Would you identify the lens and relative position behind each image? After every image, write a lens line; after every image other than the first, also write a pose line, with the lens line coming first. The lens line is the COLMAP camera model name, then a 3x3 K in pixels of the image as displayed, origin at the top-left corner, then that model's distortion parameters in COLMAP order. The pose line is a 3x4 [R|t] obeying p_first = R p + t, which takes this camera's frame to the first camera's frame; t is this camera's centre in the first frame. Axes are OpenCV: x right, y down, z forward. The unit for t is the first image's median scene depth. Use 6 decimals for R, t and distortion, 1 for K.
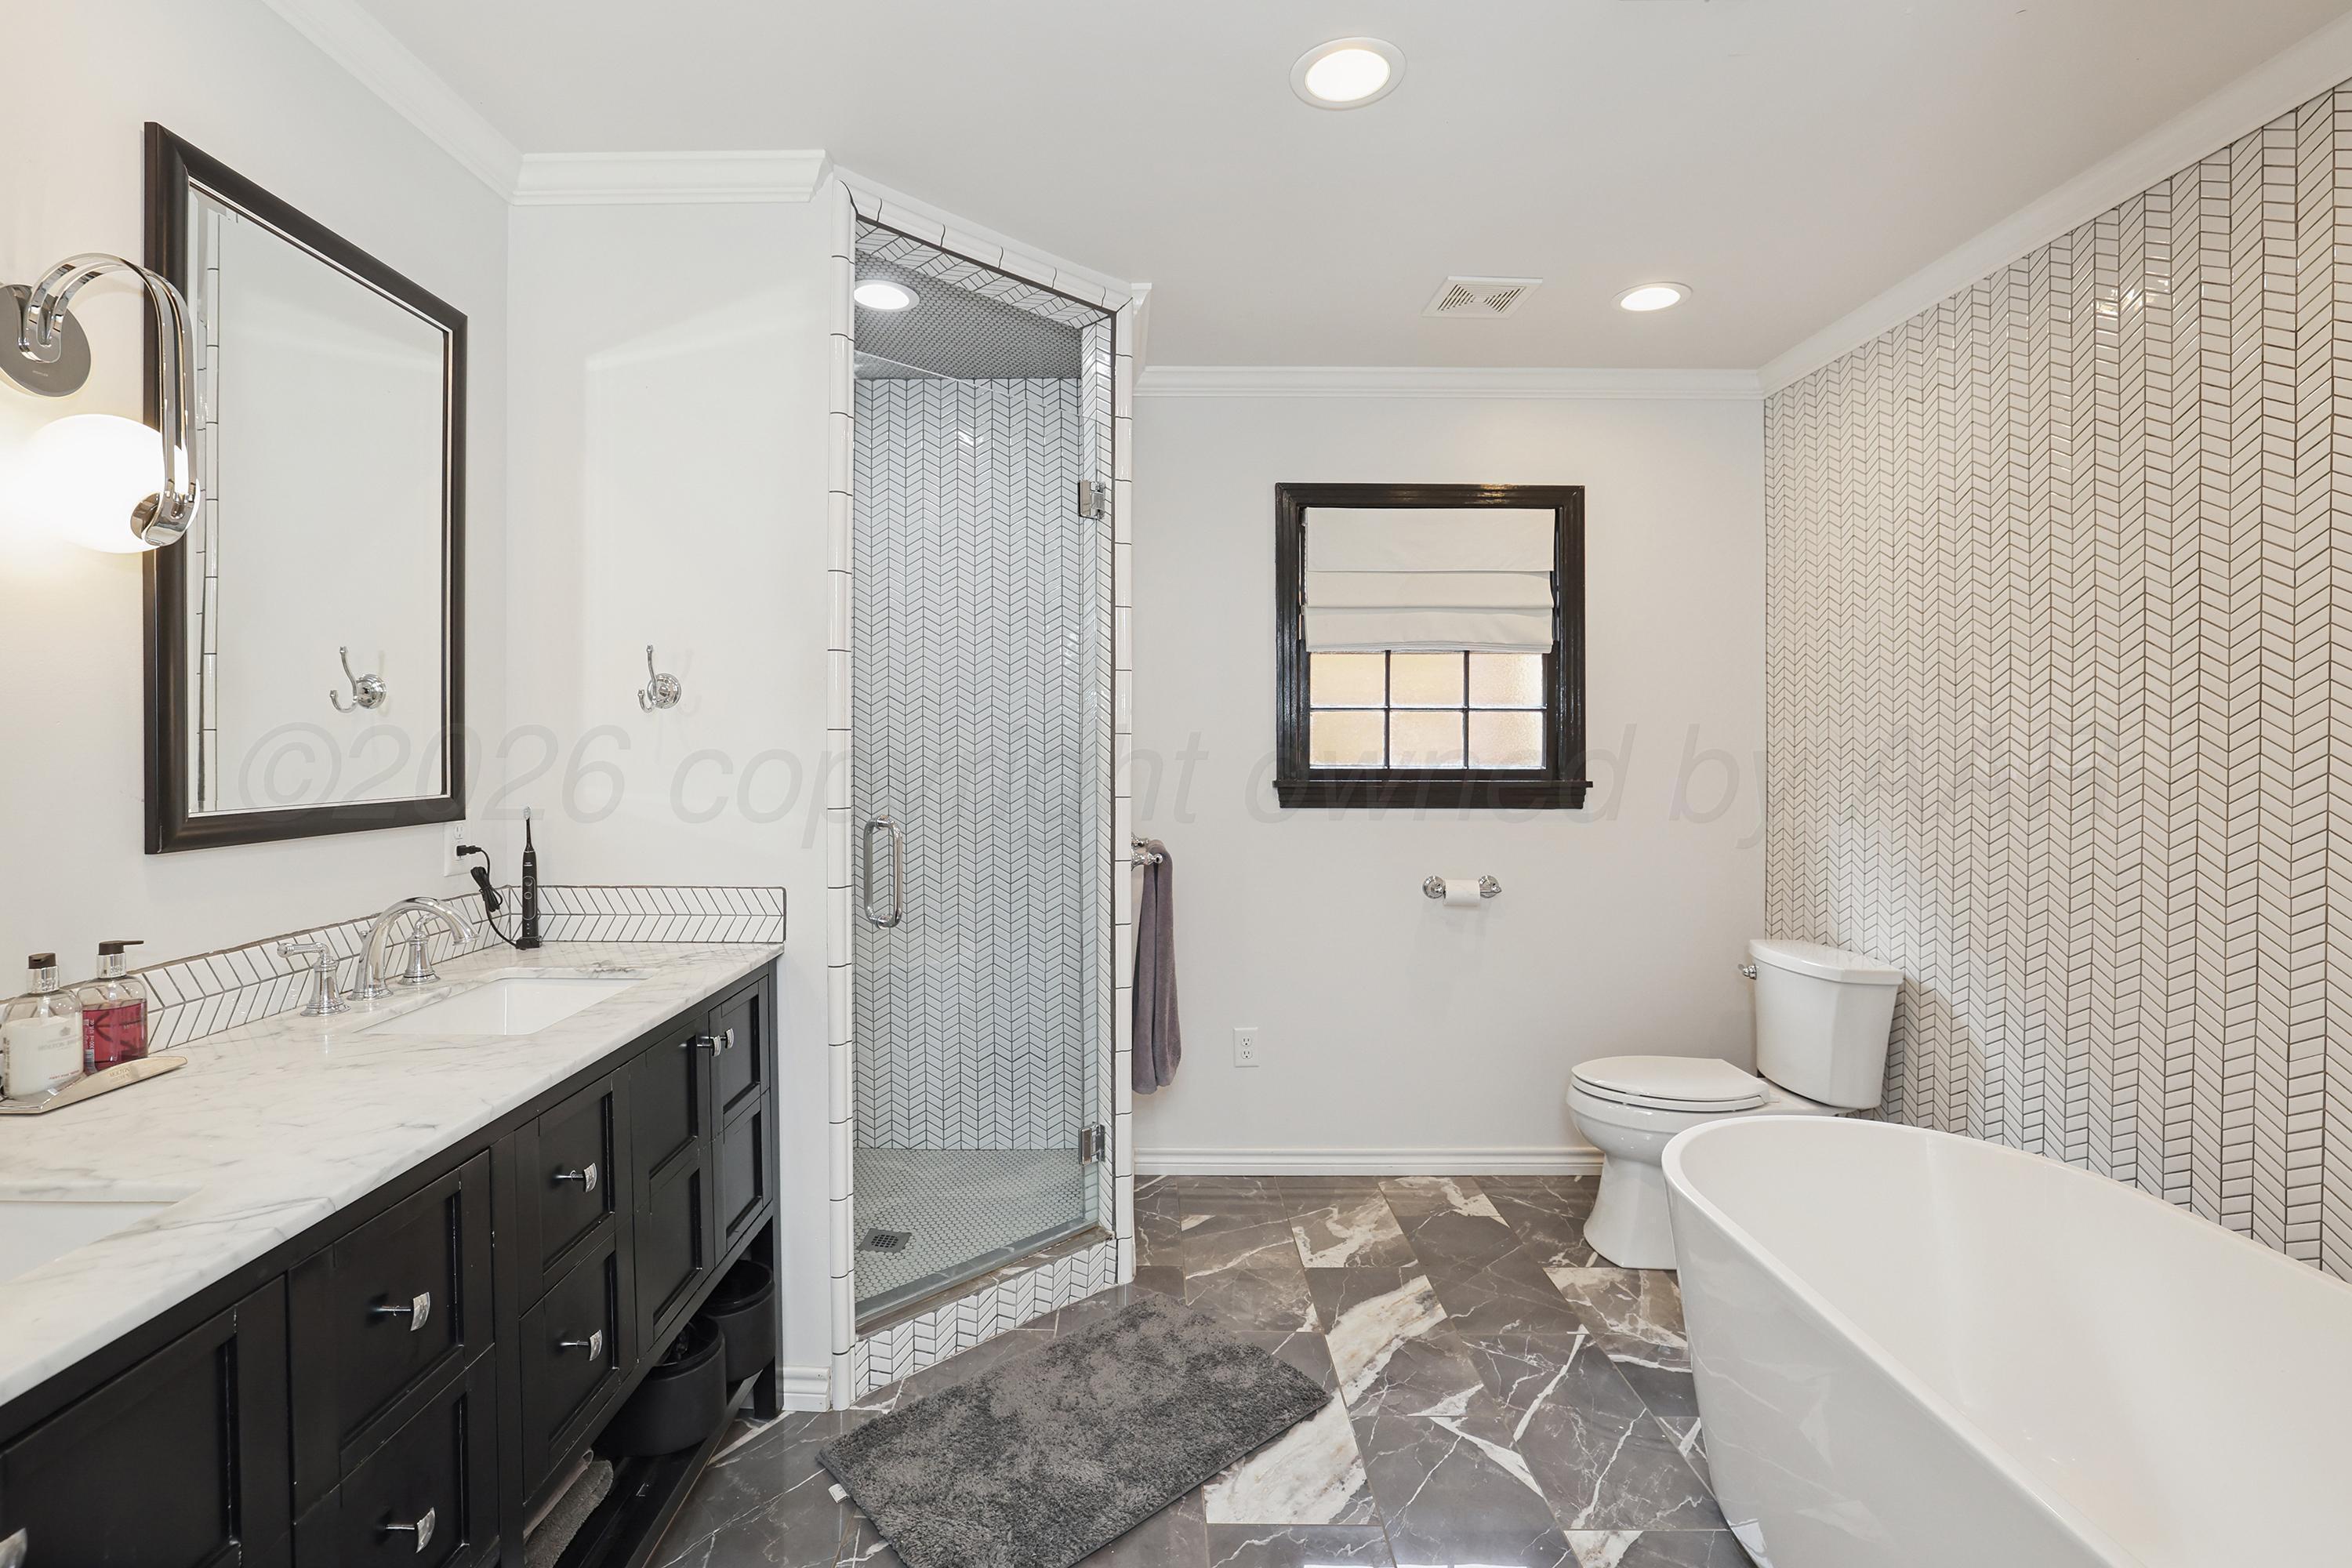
lens RADIAL K [[1069.8, 0, 1187.0], [0, 1069.8, 707.3], [0, 0, 1]] dist [-0.033436, 0.010664]
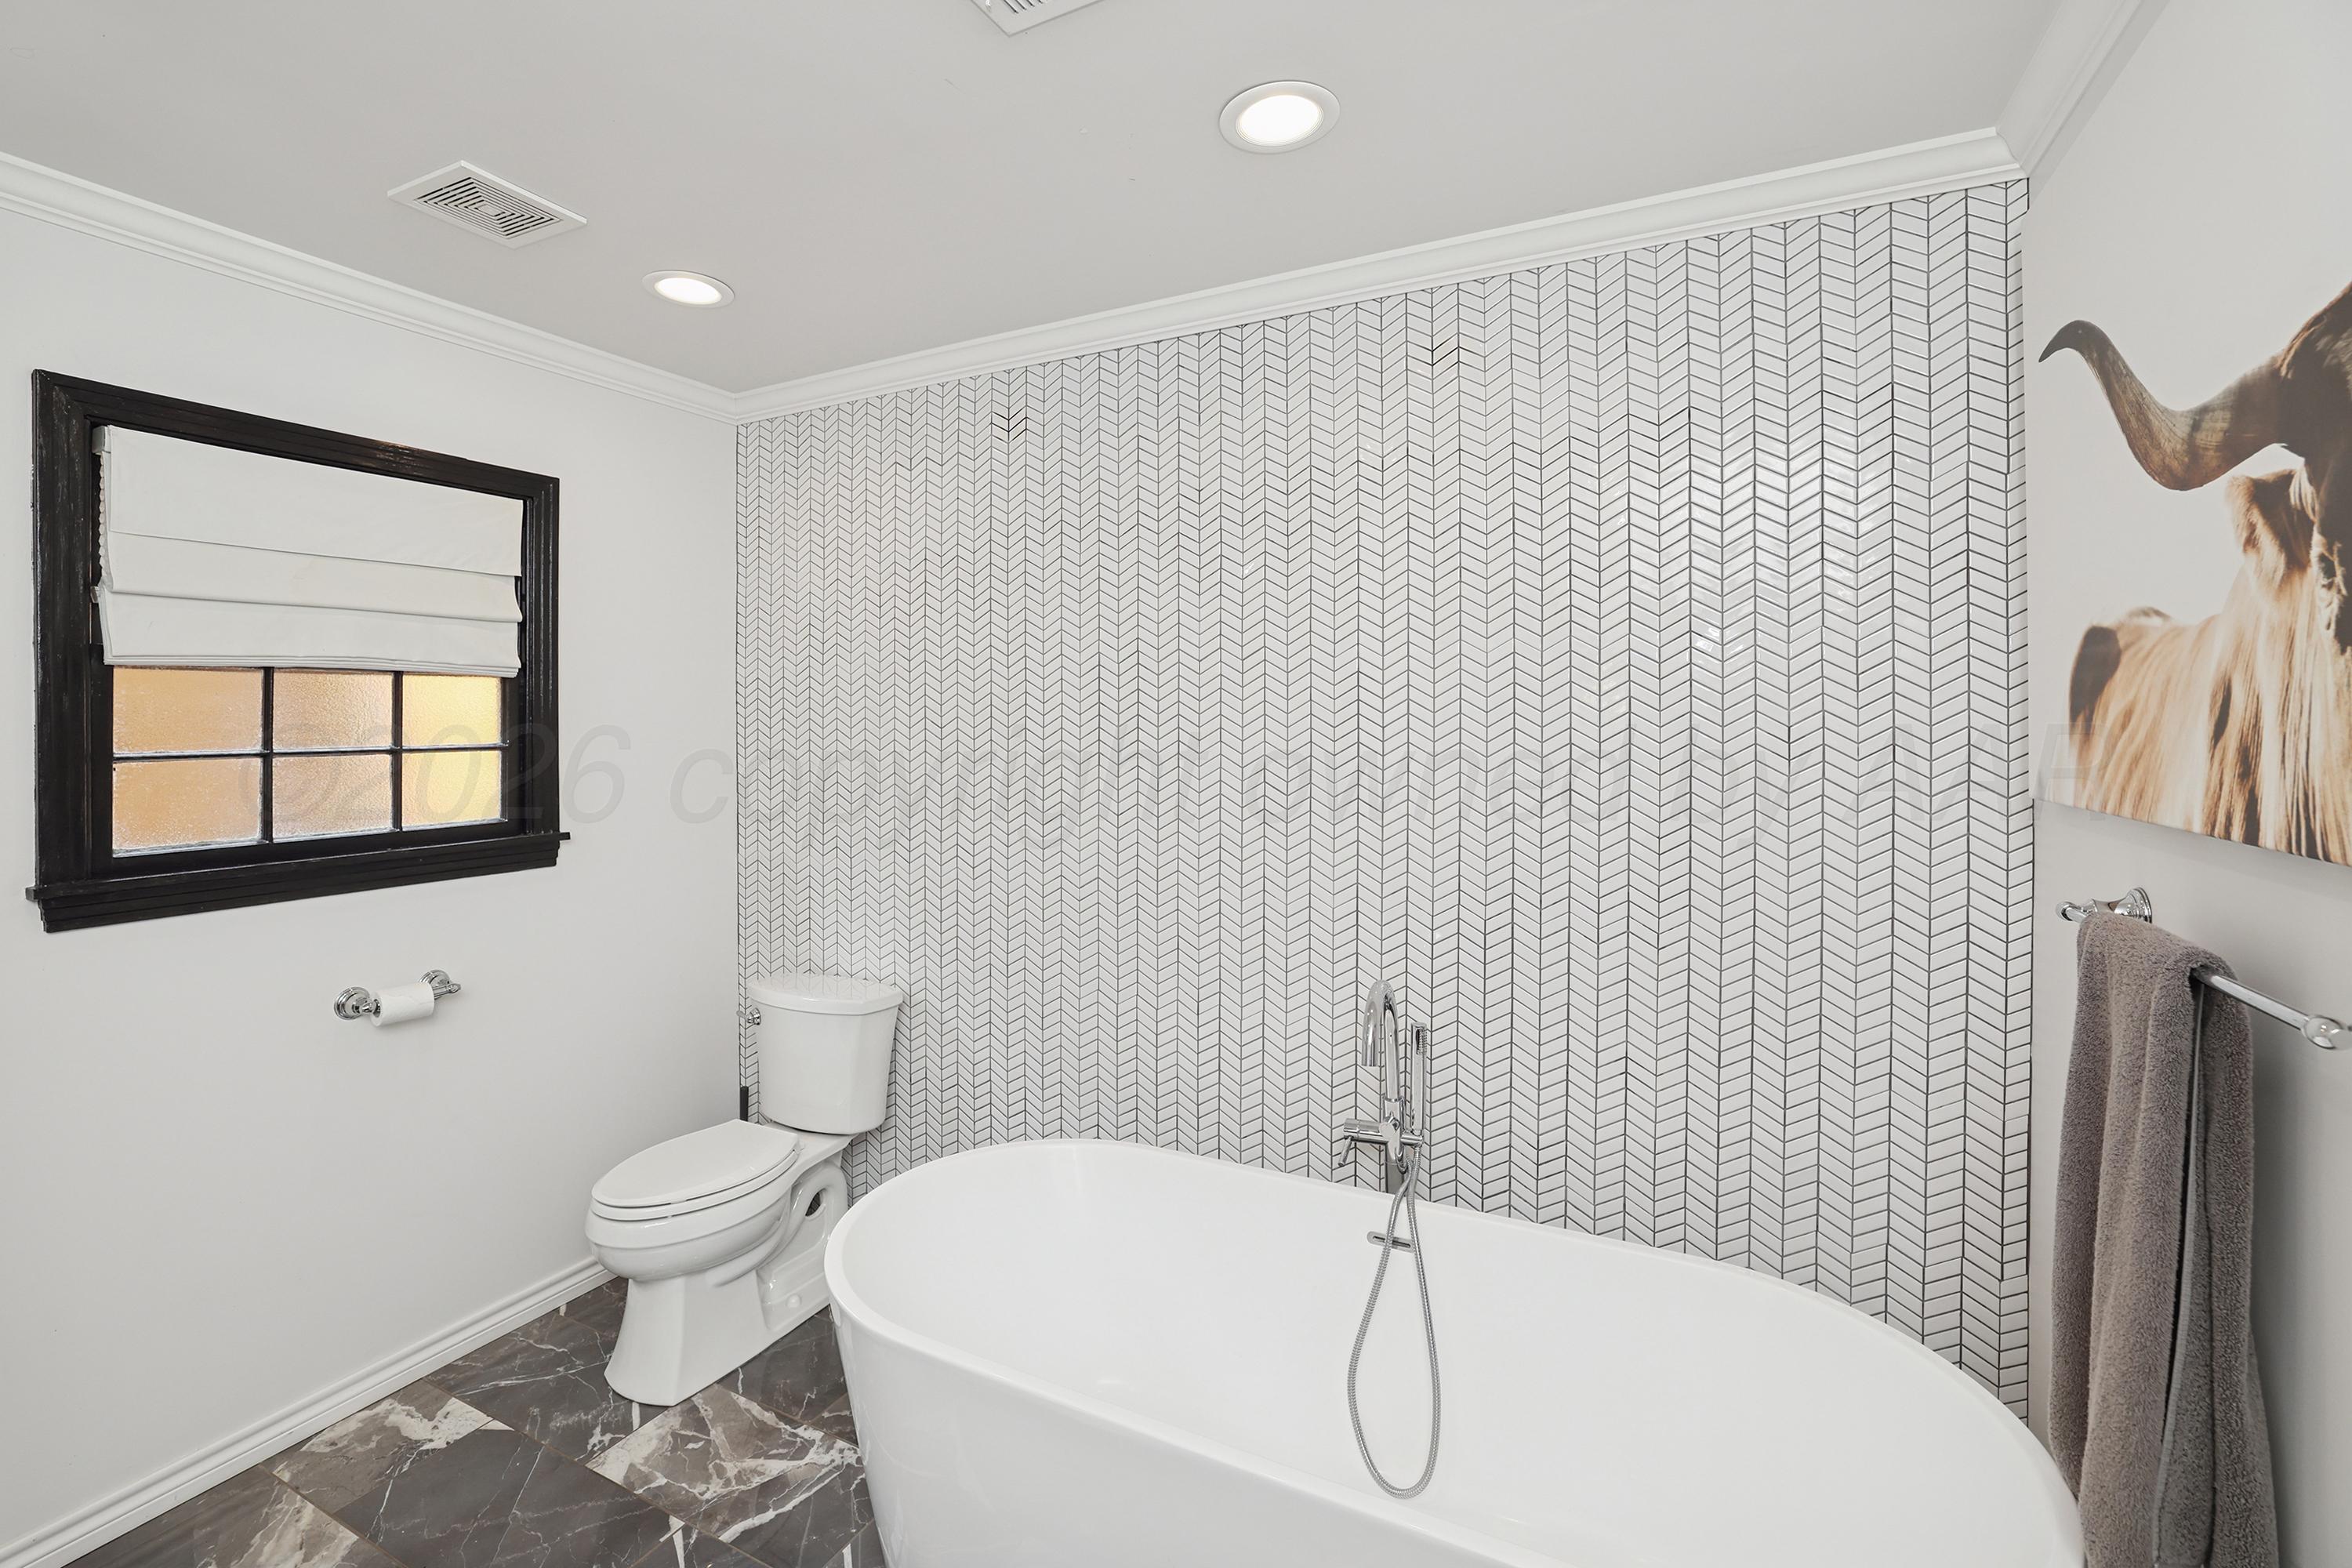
lens RADIAL K [[1018.1, 0, 1168.7], [0, 1018.1, 717.9], [0, 0, 1]] dist [-0.032577, 0.012583]
pose [[0.500274, 0.000770, 0.865867, -0.084388], [-0.016582, 0.999825, 0.008692, -0.041419], [-0.865708, -0.018706, 0.500199, 0.221487]]
